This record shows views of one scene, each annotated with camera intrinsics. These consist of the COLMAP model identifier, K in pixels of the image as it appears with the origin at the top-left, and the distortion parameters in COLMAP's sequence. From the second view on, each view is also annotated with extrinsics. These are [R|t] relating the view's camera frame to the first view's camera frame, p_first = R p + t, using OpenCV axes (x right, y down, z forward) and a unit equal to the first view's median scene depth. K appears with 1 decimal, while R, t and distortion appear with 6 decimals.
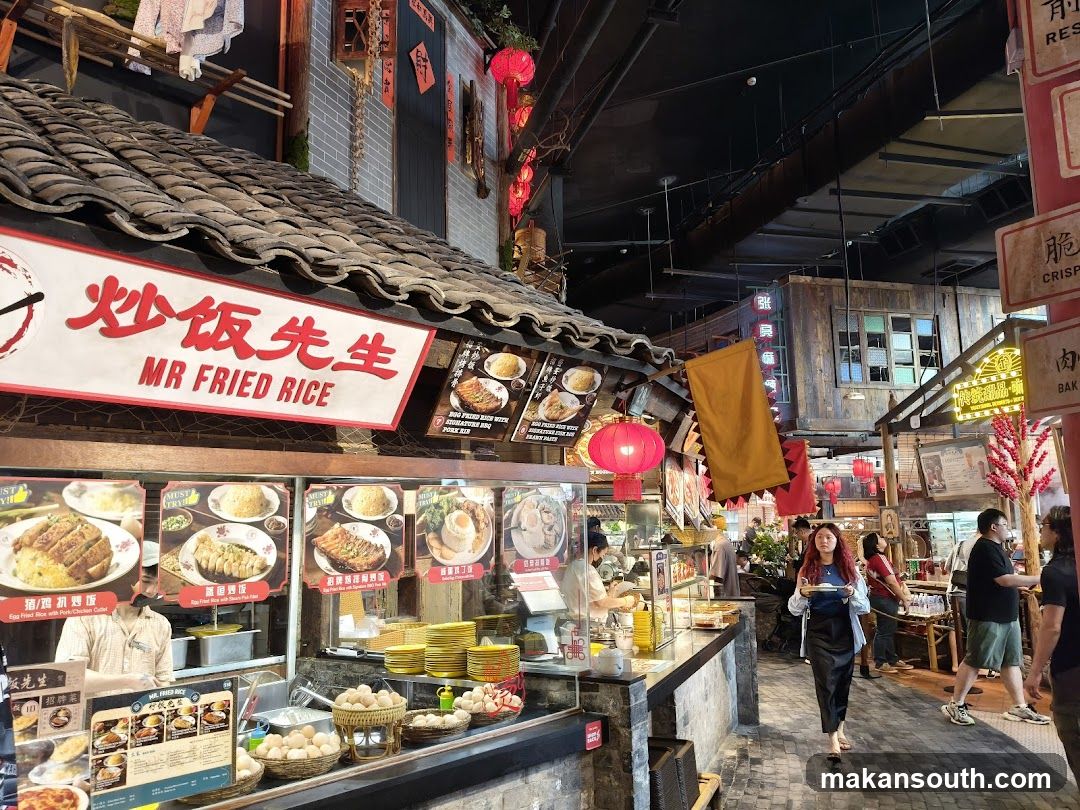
lens RADIAL K [[849.9, 0, 541.1], [0, 849.9, 406.5], [0, 0, 1]] dist [-0.004457, -0.019504]
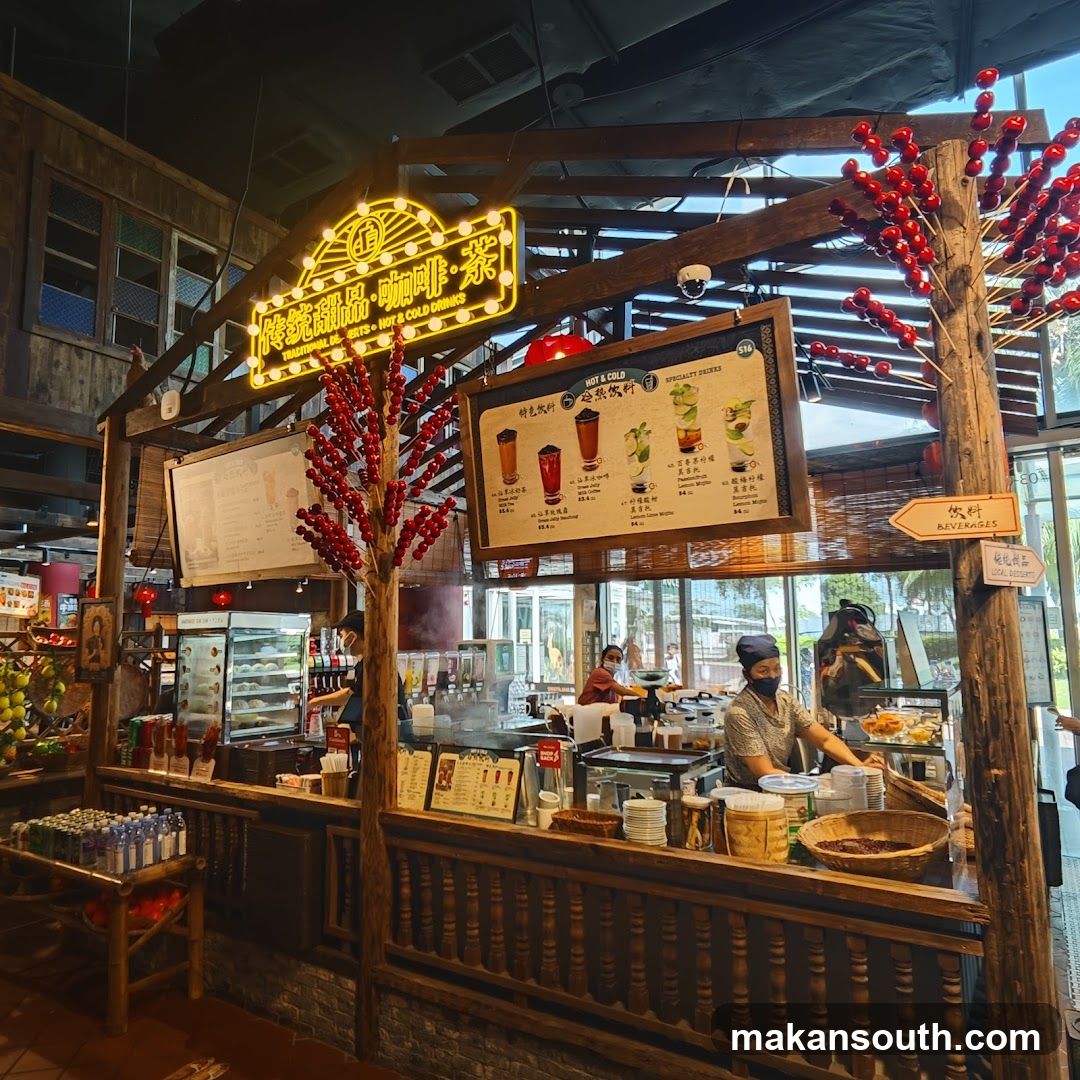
lens RADIAL K [[761.6, 0, 539.2], [0, 761.6, 543.8], [0, 0, 1]] dist [-0.009600, -0.000262]
pose [[0.742992, 0.089183, 0.663332, 0.370541], [-0.094038, 0.995162, -0.028465, 0.093120], [-0.662661, -0.041229, 0.747784, 0.652157]]
